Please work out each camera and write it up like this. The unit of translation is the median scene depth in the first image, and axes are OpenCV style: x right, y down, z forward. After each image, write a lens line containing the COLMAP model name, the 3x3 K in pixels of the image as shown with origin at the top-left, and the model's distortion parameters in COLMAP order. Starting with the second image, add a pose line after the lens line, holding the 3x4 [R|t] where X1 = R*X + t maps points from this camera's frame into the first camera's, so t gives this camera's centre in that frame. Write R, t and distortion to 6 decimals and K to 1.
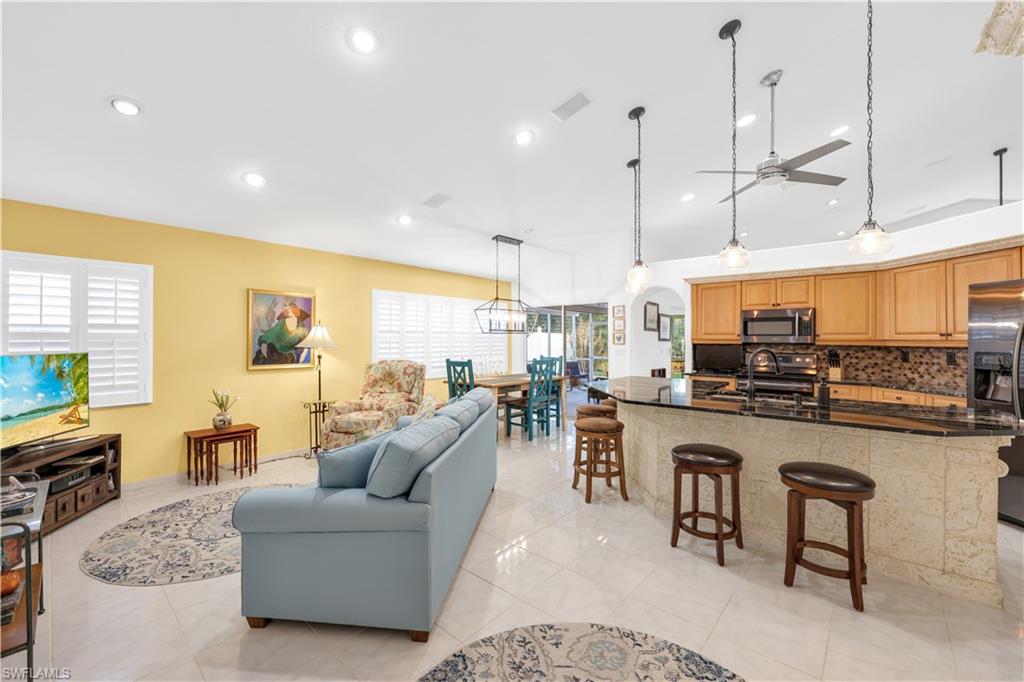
lens RADIAL K [[417.2, 0, 508.1], [0, 417.2, 332.9], [0, 0, 1]] dist [0.001137, -0.000020]
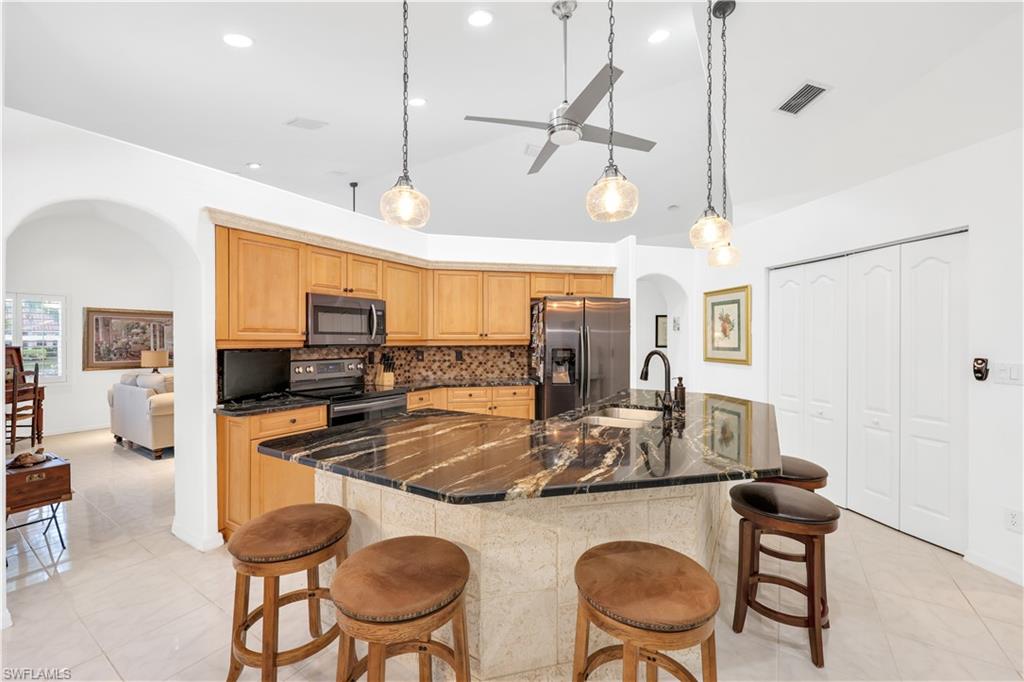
lens RADIAL K [[411.0, 0, 510.5], [0, 411.0, 337.7], [0, 0, 1]] dist [-0.000352, -0.000001]
pose [[-0.142658, -0.000211, 0.989772, -0.088648], [-0.012340, 0.999923, -0.001565, 0.010842], [-0.989695, -0.012437, -0.142650, 0.912385]]
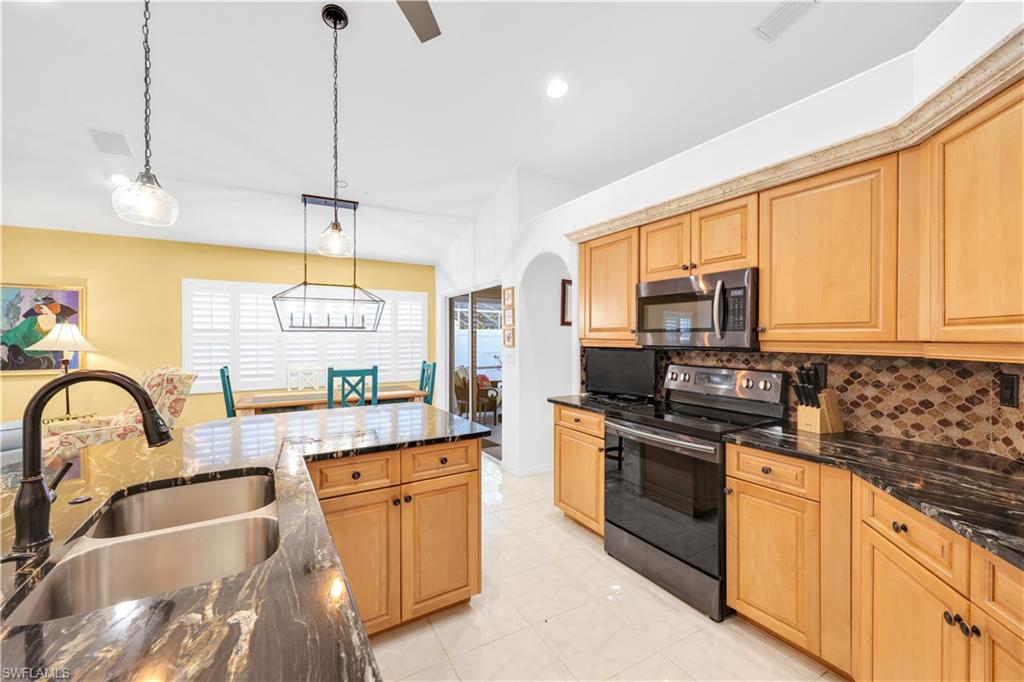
lens RADIAL K [[411.0, 0, 510.5], [0, 411.0, 337.7], [0, 0, 1]] dist [-0.000352, -0.000001]
pose [[0.947755, -0.002910, -0.318985, 0.659164], [0.007397, 0.999890, 0.012856, 0.006666], [0.318913, -0.014544, 0.947672, 0.537747]]
